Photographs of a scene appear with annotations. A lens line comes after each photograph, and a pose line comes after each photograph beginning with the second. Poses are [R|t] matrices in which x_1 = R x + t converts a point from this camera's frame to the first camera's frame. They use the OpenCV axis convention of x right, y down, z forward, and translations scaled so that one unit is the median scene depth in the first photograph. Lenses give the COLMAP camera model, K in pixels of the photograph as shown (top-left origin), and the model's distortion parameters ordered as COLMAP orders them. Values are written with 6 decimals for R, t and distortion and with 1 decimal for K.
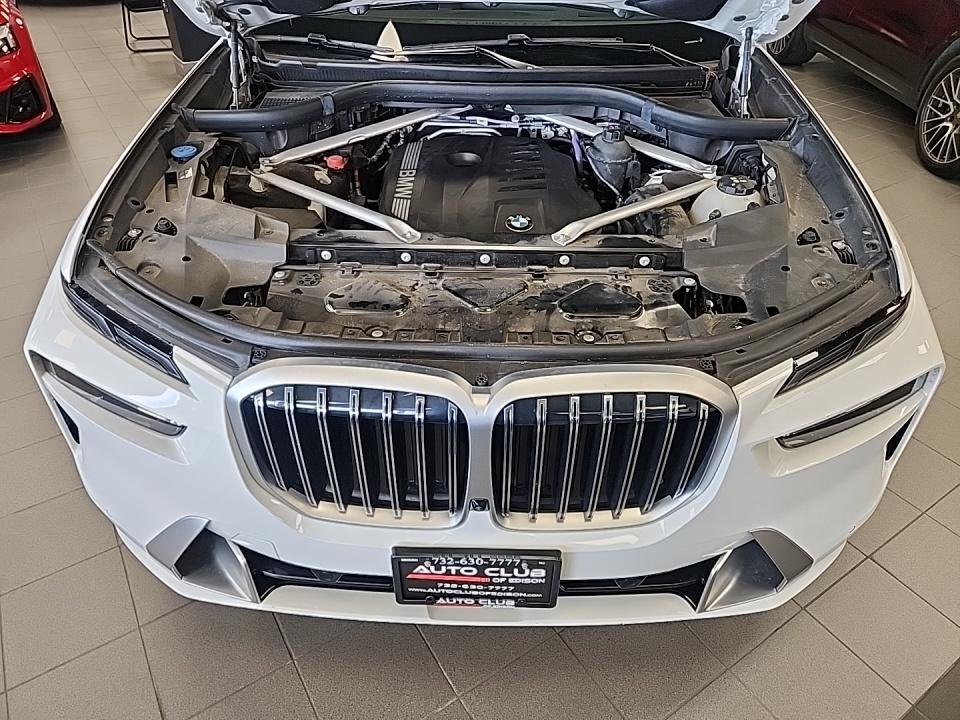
lens RADIAL K [[636.6, 0, 480.0], [0, 636.6, 360.0], [0, 0, 1]] dist [0.000116, -0.004004]
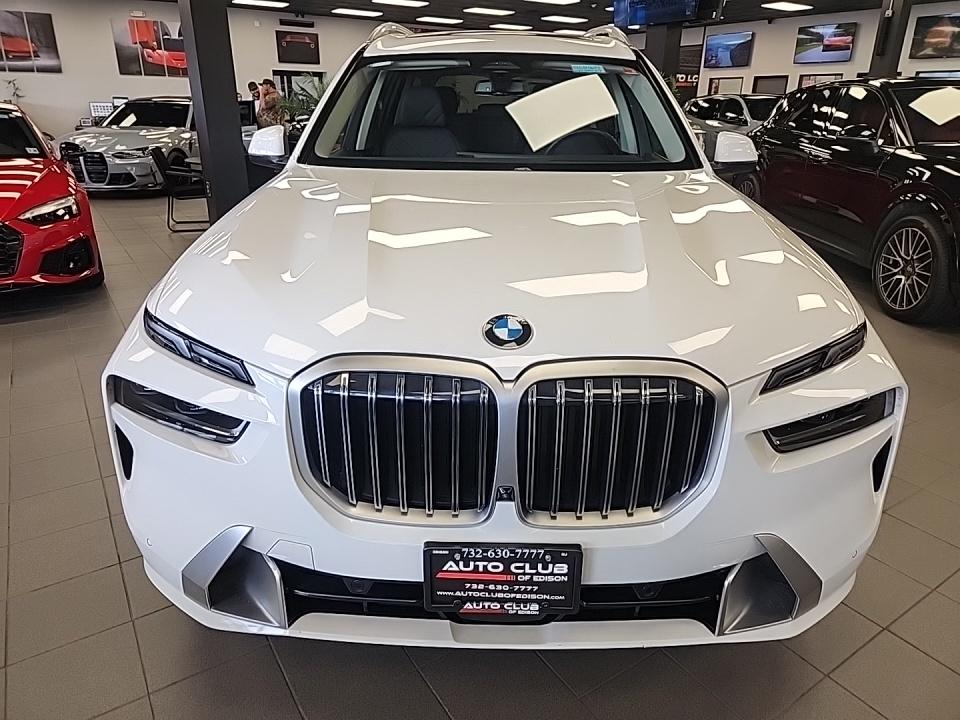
lens RADIAL K [[634.2, 0, 480.0], [0, 634.2, 360.0], [0, 0, 1]] dist [0.006970, -0.000292]
pose [[0.999973, -0.001723, 0.007187, -0.050105], [0.003658, 0.960379, -0.278674, 0.291375], [-0.006422, 0.278693, 0.960359, -0.115288]]
